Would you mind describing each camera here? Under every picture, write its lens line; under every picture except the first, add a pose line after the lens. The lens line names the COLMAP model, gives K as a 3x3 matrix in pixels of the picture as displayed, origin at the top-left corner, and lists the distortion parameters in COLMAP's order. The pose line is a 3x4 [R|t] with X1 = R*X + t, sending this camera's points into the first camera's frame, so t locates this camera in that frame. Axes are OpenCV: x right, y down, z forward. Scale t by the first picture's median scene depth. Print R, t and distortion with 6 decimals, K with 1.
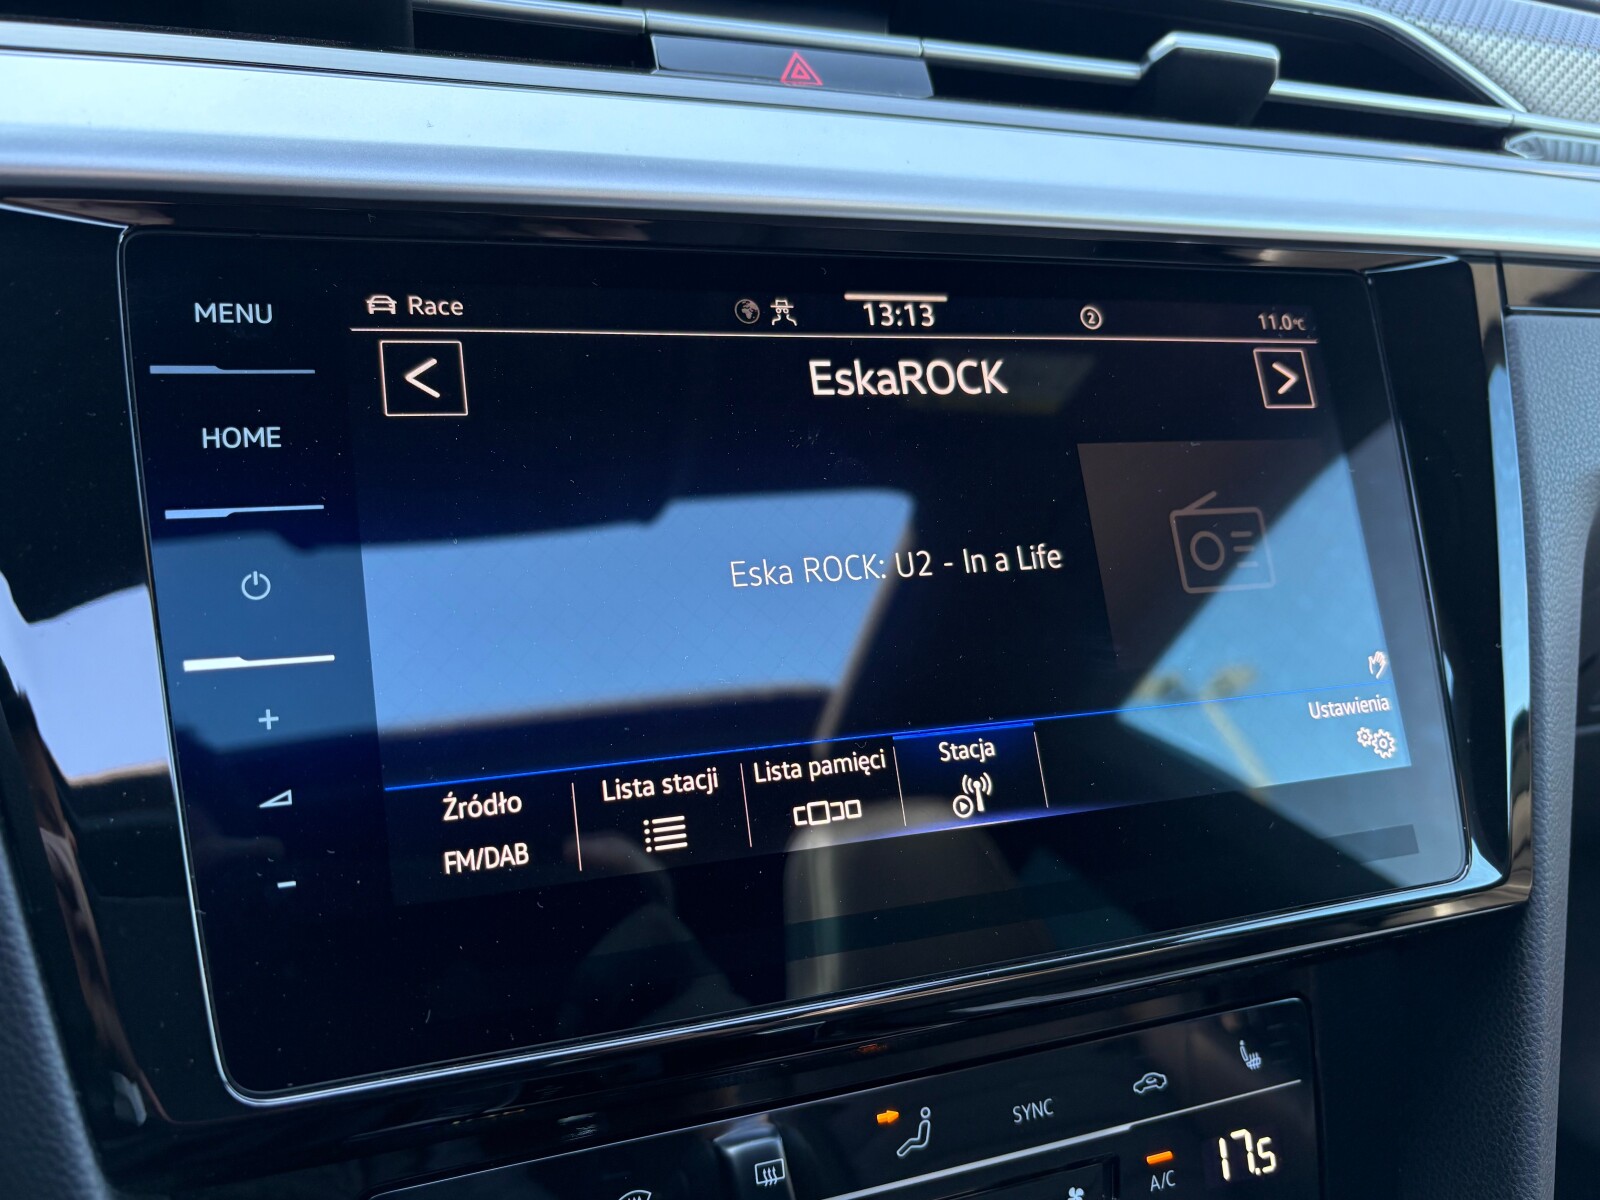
lens RADIAL K [[1282.1, 0, 796.6], [0, 1282.1, 609.4], [0, 0, 1]] dist [0.000868, -0.014506]
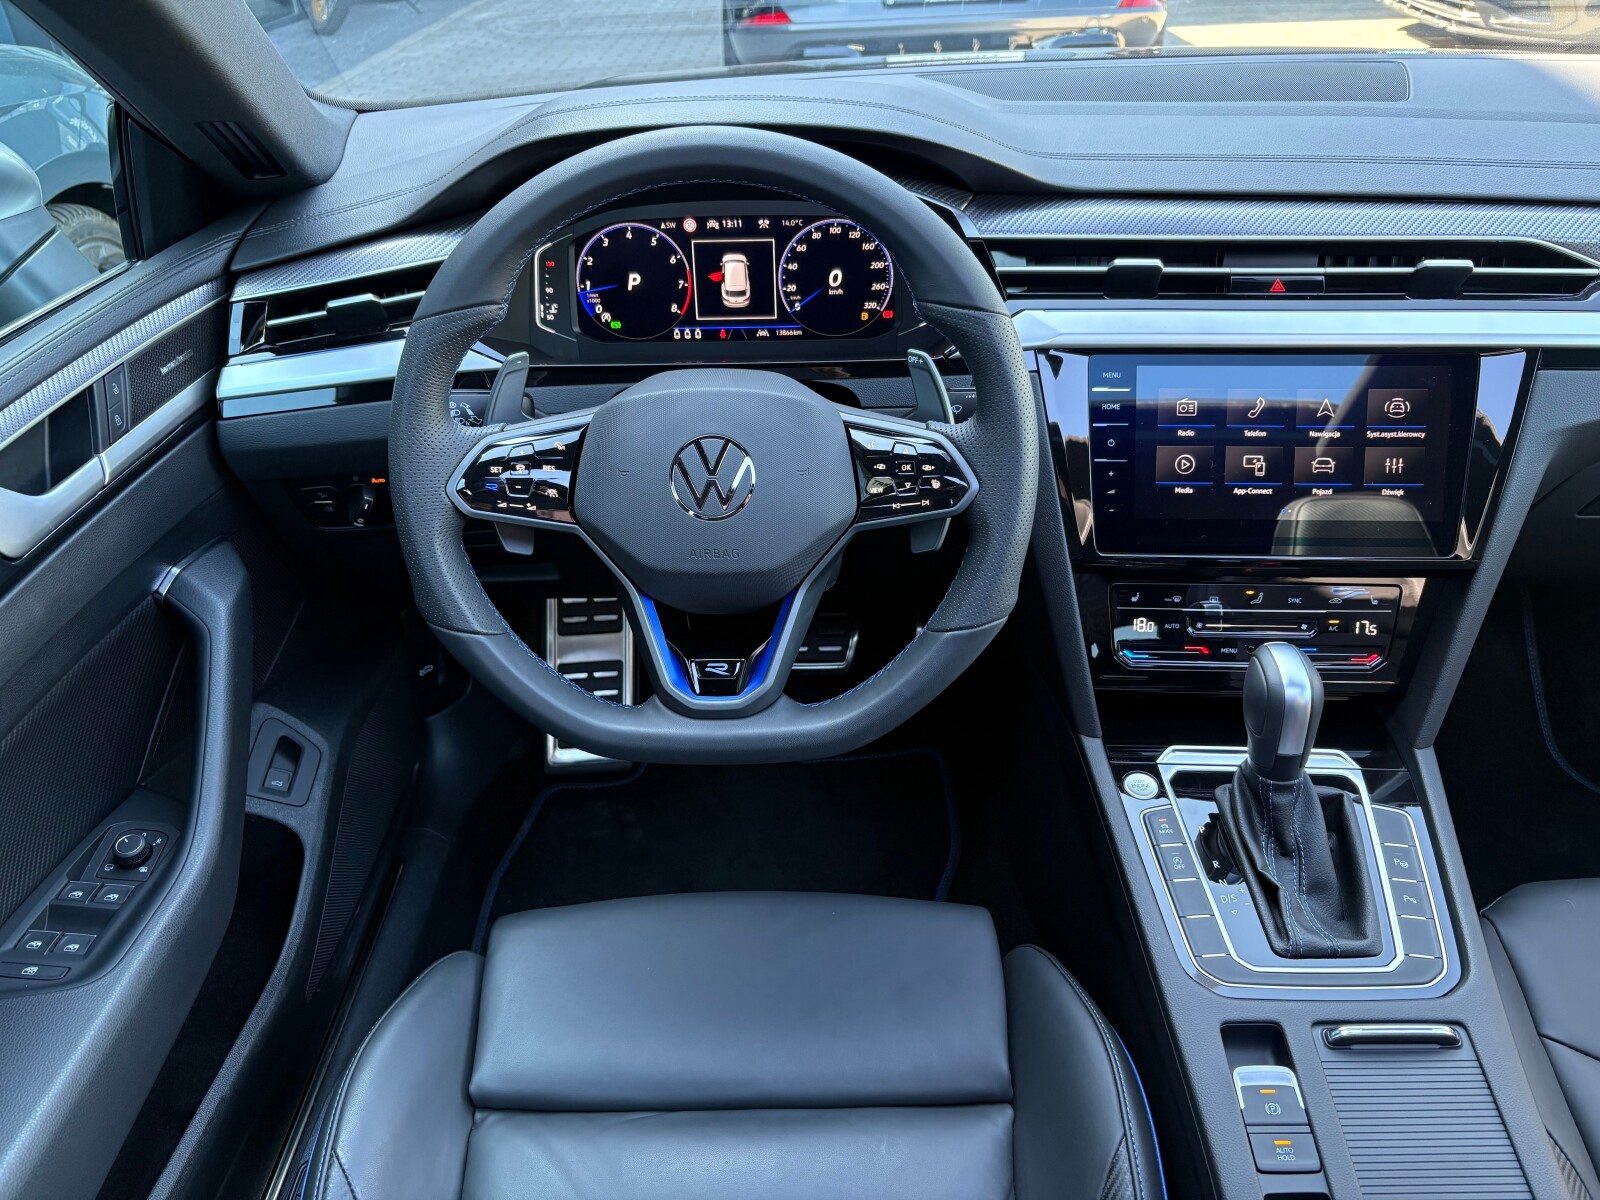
lens RADIAL K [[1211.7, 0, 800.0], [0, 1211.7, 600.0], [0, 0, 1]] dist [0.074821, -0.120050]
pose [[0.915396, 0.171169, -0.364351, 0.157836], [-0.056710, 0.950904, 0.304247, -0.541844], [0.398540, -0.257844, 0.880160, -2.431588]]
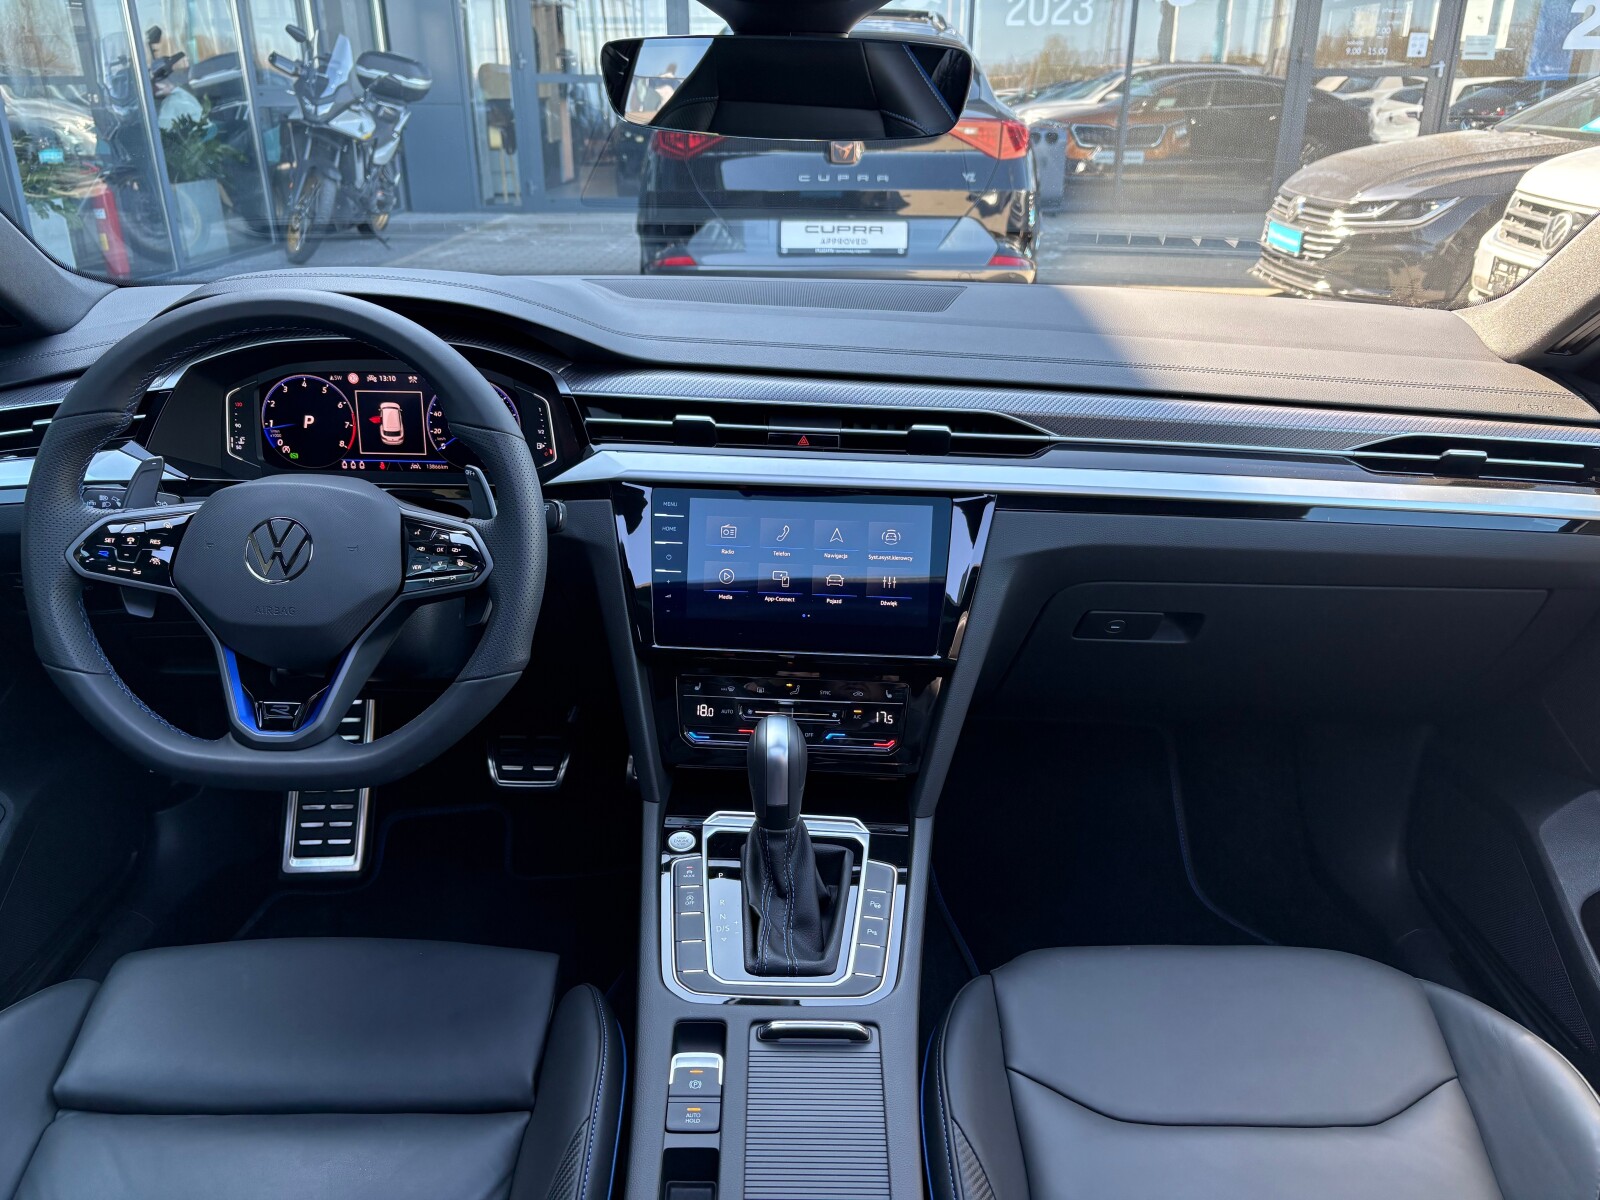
lens RADIAL K [[1215.6, 0, 797.2], [0, 1215.6, 600.6], [0, 0, 1]] dist [-0.001327, 0.011825]
pose [[0.921748, 0.135205, -0.363456, 1.477733], [-0.095036, 0.987429, 0.126305, -0.405161], [0.375964, -0.081880, 0.923010, -2.659392]]
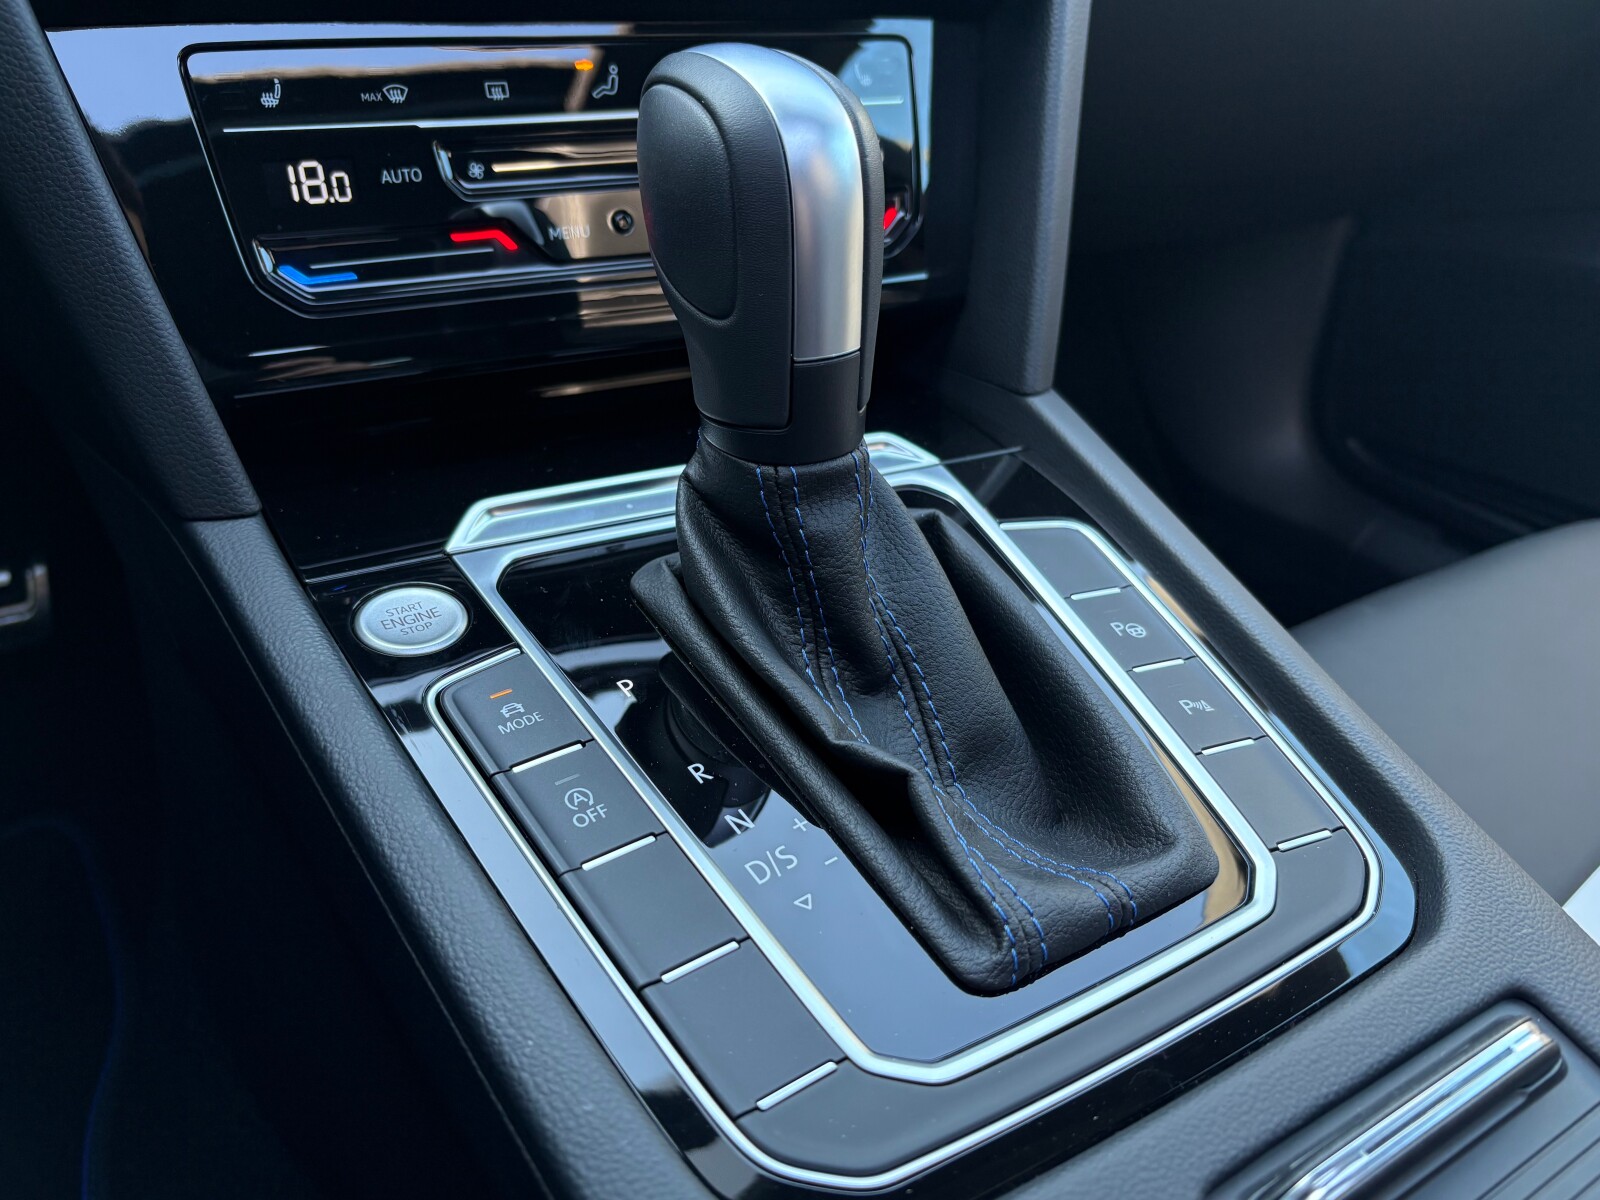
lens RADIAL K [[1296.5, 0, 800.0], [0, 1296.5, 600.0], [0, 0, 1]] dist [-0.008023, -0.000314]
pose [[0.986561, -0.067034, 0.149007, 0.049813], [0.026990, 0.966297, 0.256009, 0.557819], [-0.161146, -0.248547, 0.955121, -0.453919]]
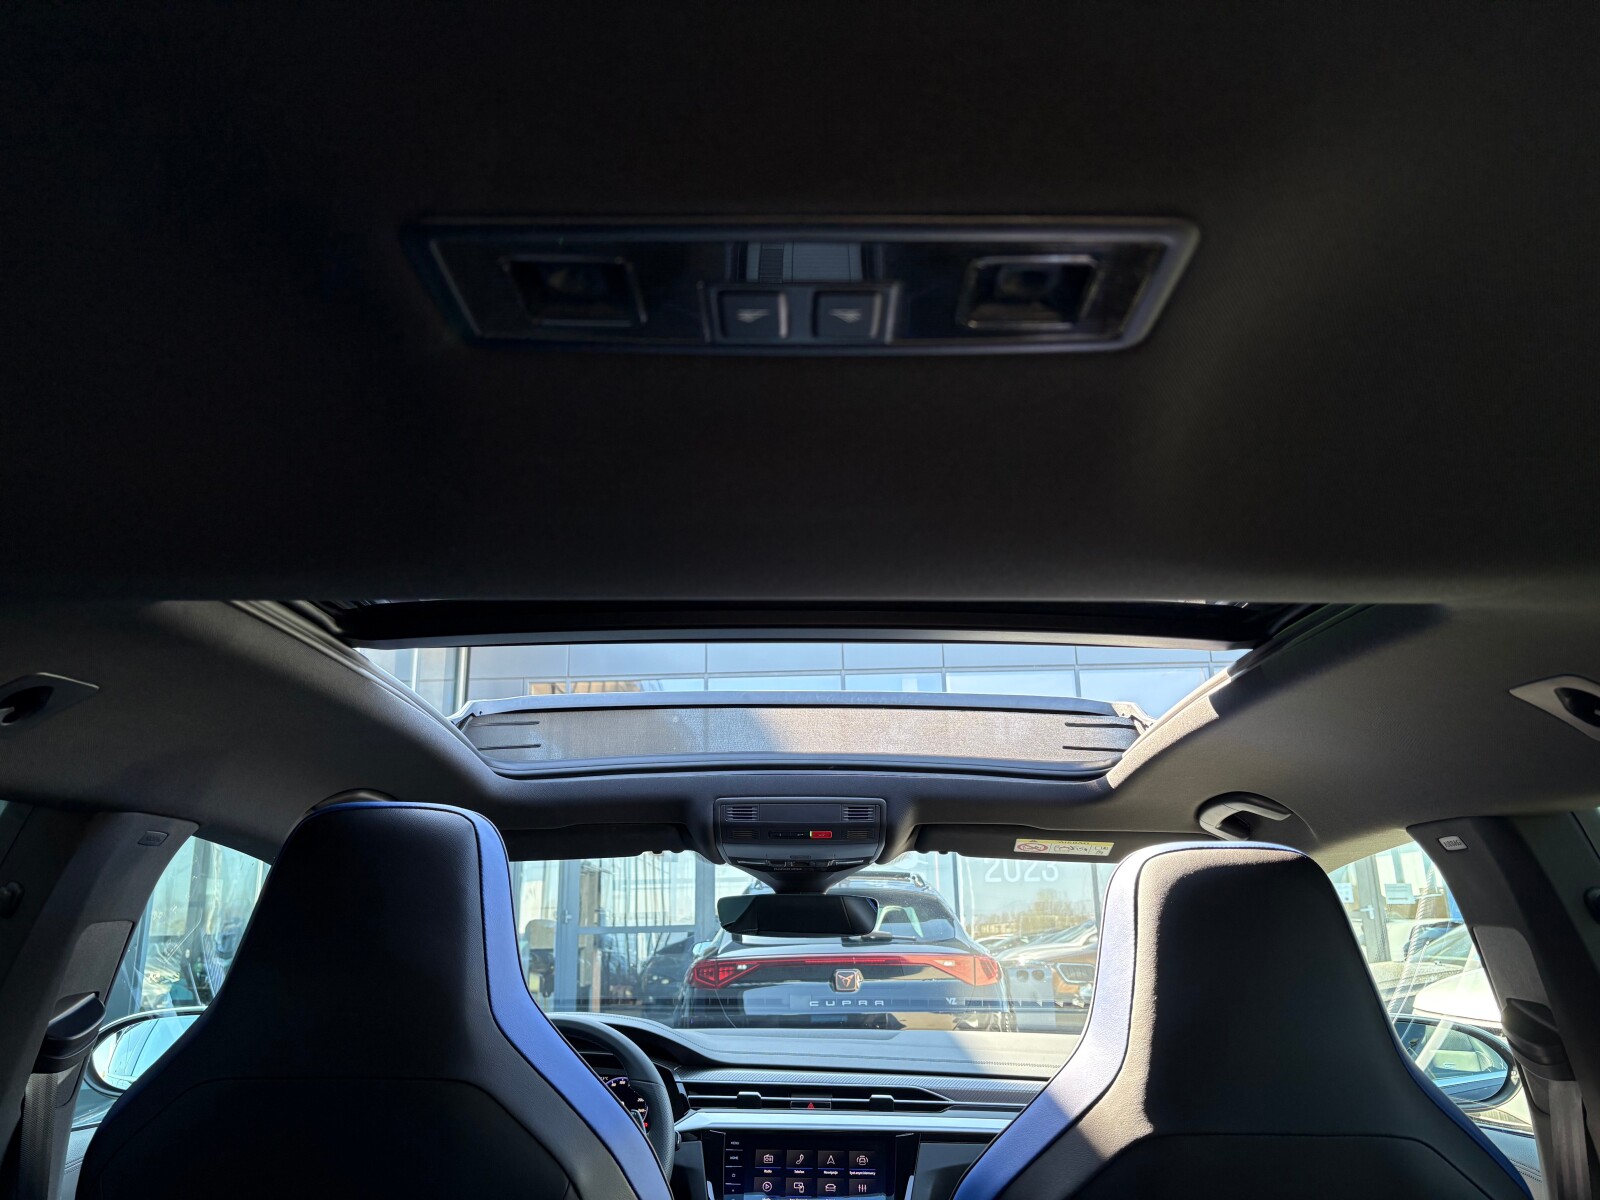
lens RADIAL K [[1215.6, 0, 797.2], [0, 1215.6, 600.6], [0, 0, 1]] dist [-0.001327, 0.011825]
pose [[0.918031, -0.134941, -0.372840, 2.934088], [-0.083230, 0.853779, -0.513940, 0.697035], [0.387675, 0.502845, 0.772564, -5.892388]]
